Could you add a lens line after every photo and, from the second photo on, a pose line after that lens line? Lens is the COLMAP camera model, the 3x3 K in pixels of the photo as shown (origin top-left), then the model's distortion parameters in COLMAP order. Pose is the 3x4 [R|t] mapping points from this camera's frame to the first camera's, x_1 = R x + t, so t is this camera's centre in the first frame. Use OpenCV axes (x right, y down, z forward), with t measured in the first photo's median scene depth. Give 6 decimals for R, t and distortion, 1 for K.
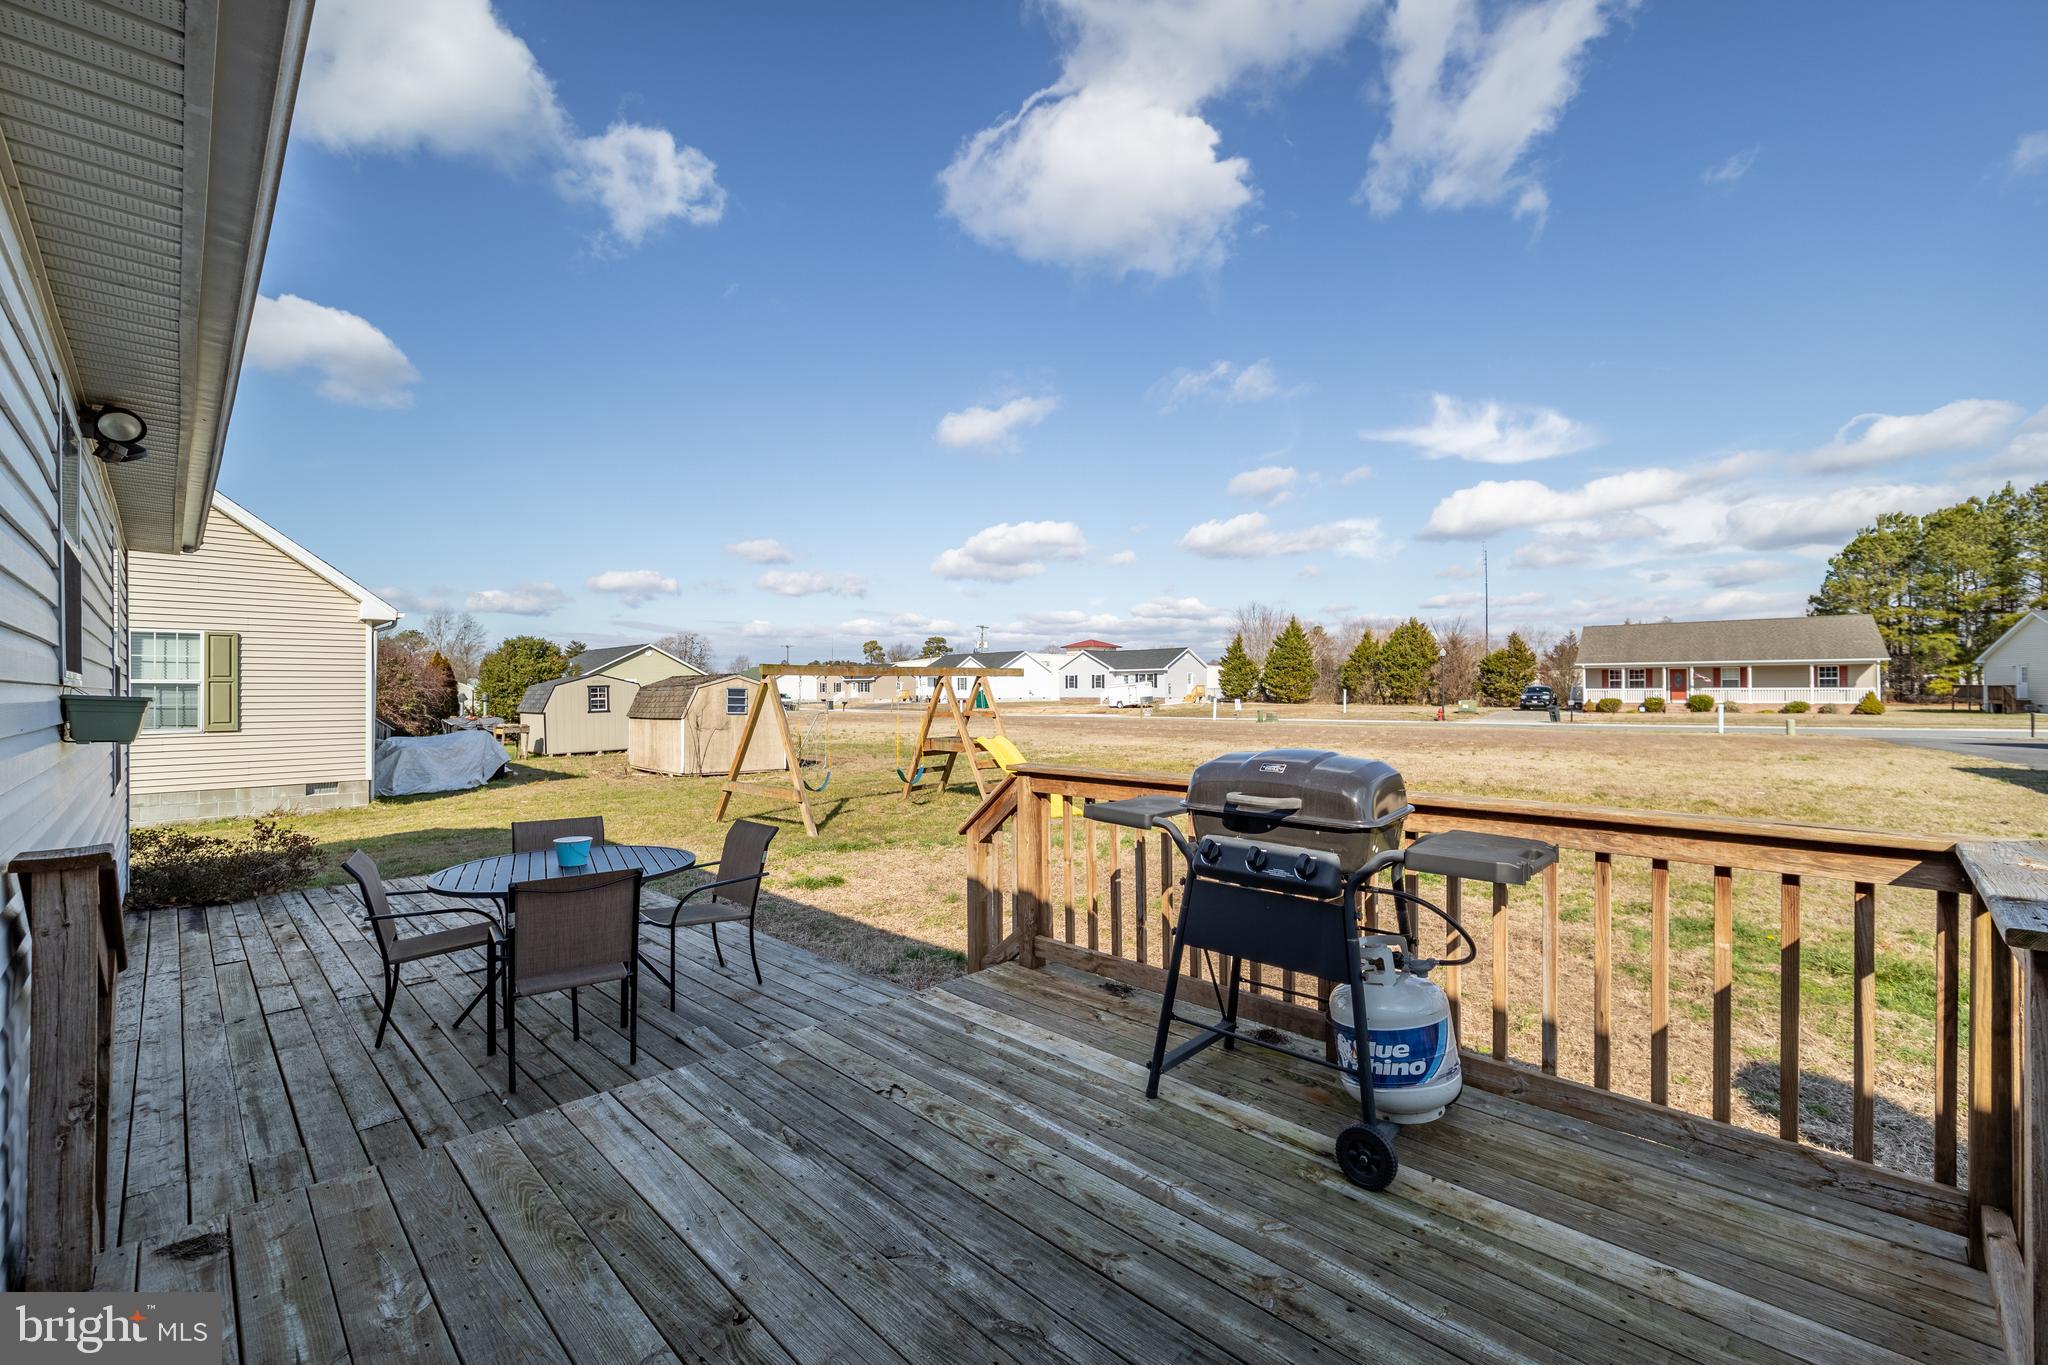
lens RADIAL K [[845.4, 0, 1029.6], [0, 845.4, 683.3], [0, 0, 1]] dist [-0.000002, -0.000091]
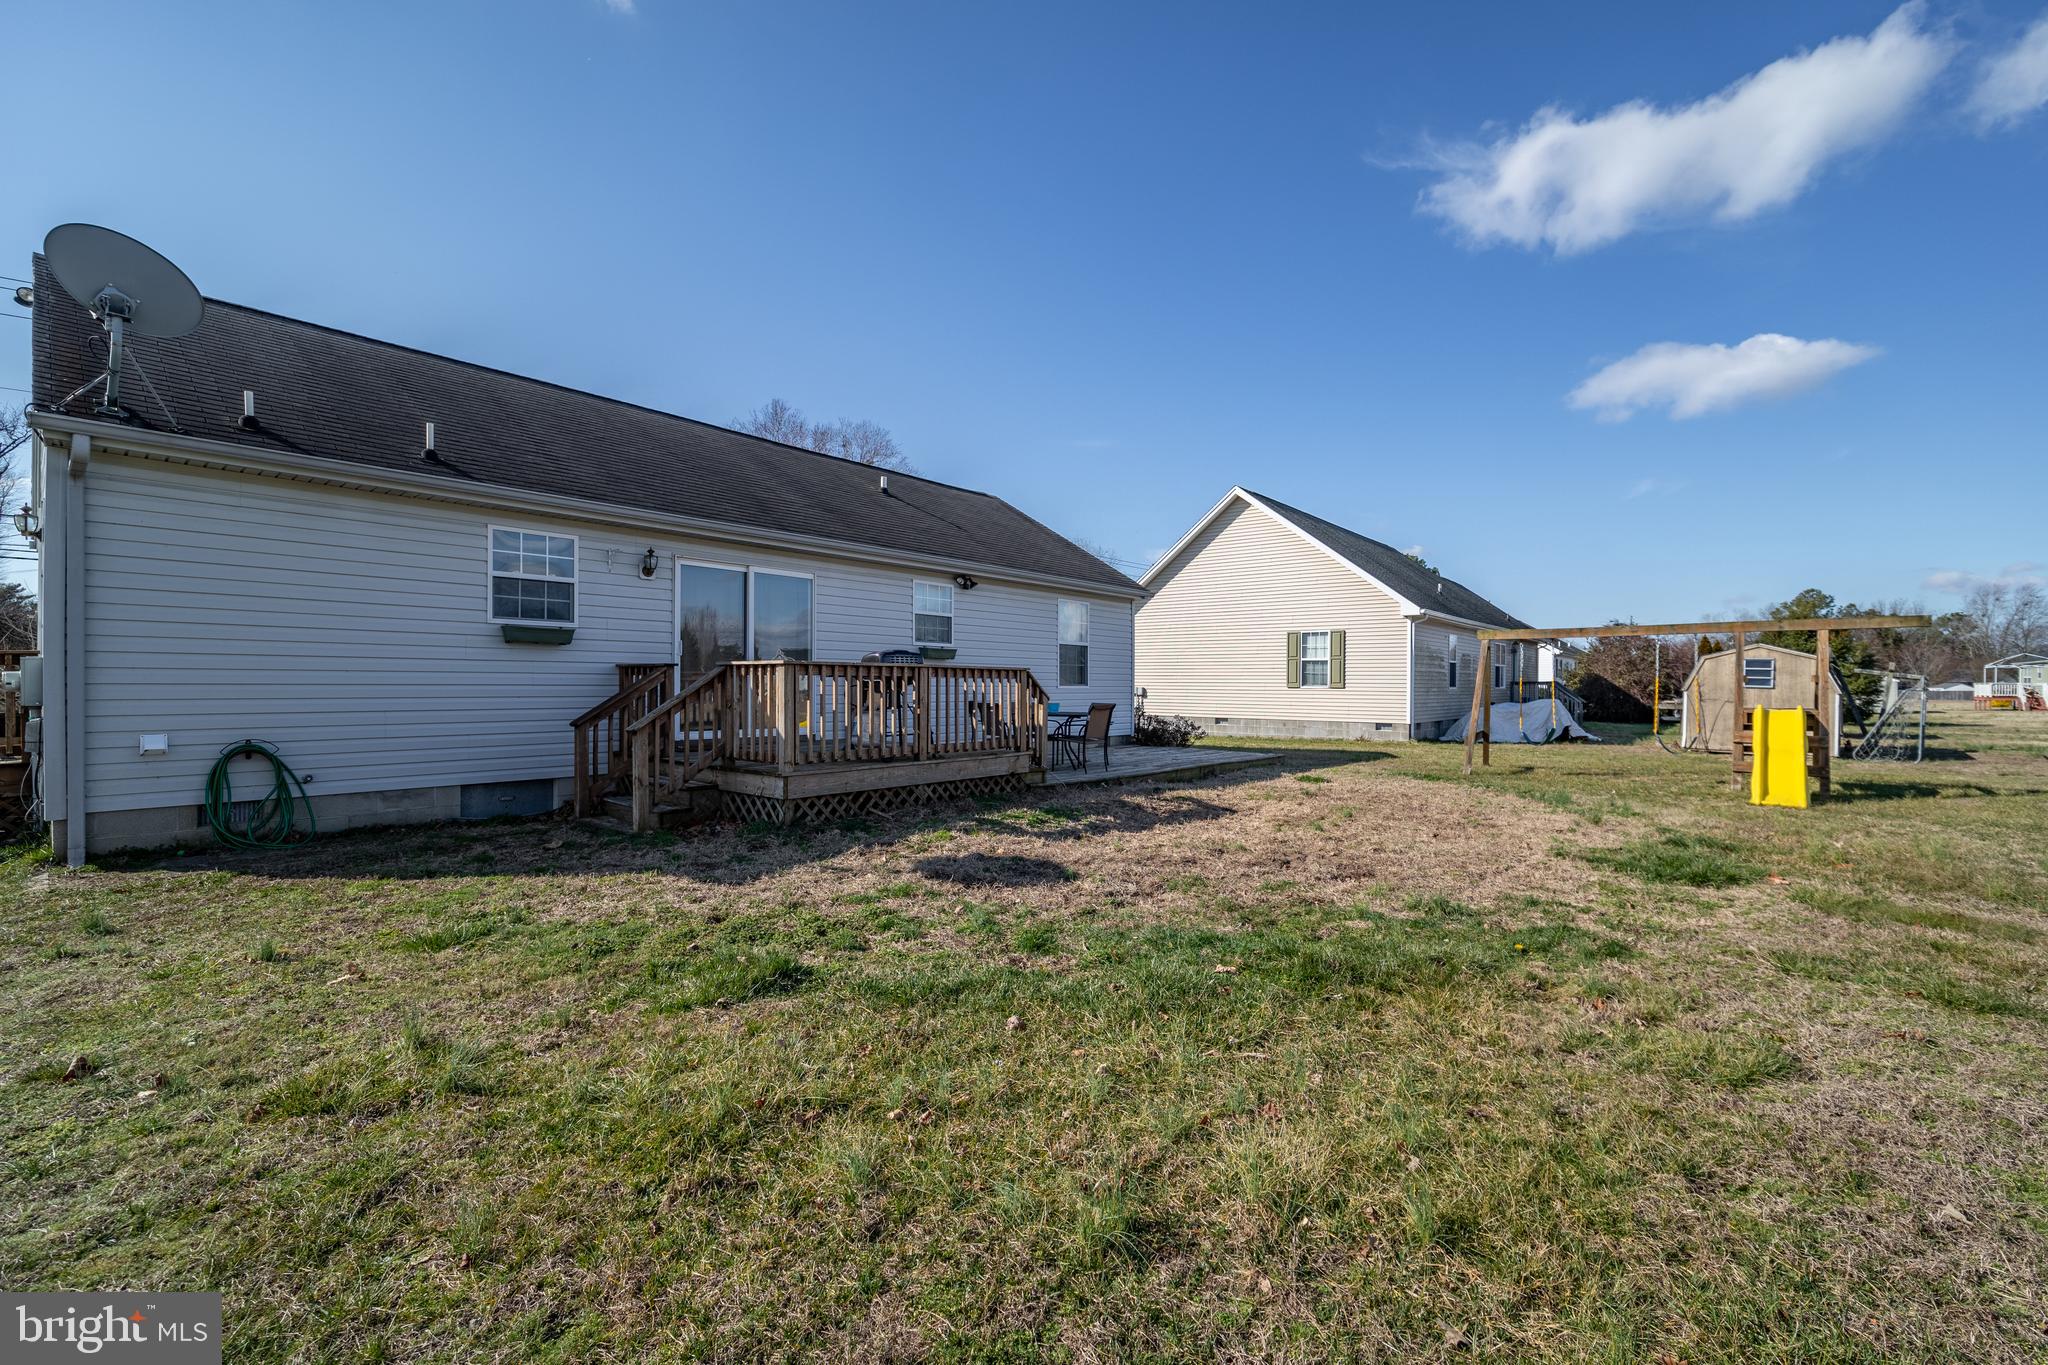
lens RADIAL K [[845.4, 0, 1024.1], [0, 845.4, 684.0], [0, 0, 1]] dist [-0.000002, -0.000091]
pose [[0.056904, 0.002400, -0.998377, 0.678527], [0.001923, 0.999995, 0.002513, 0.039761], [0.998378, -0.002063, 0.056900, 0.246329]]
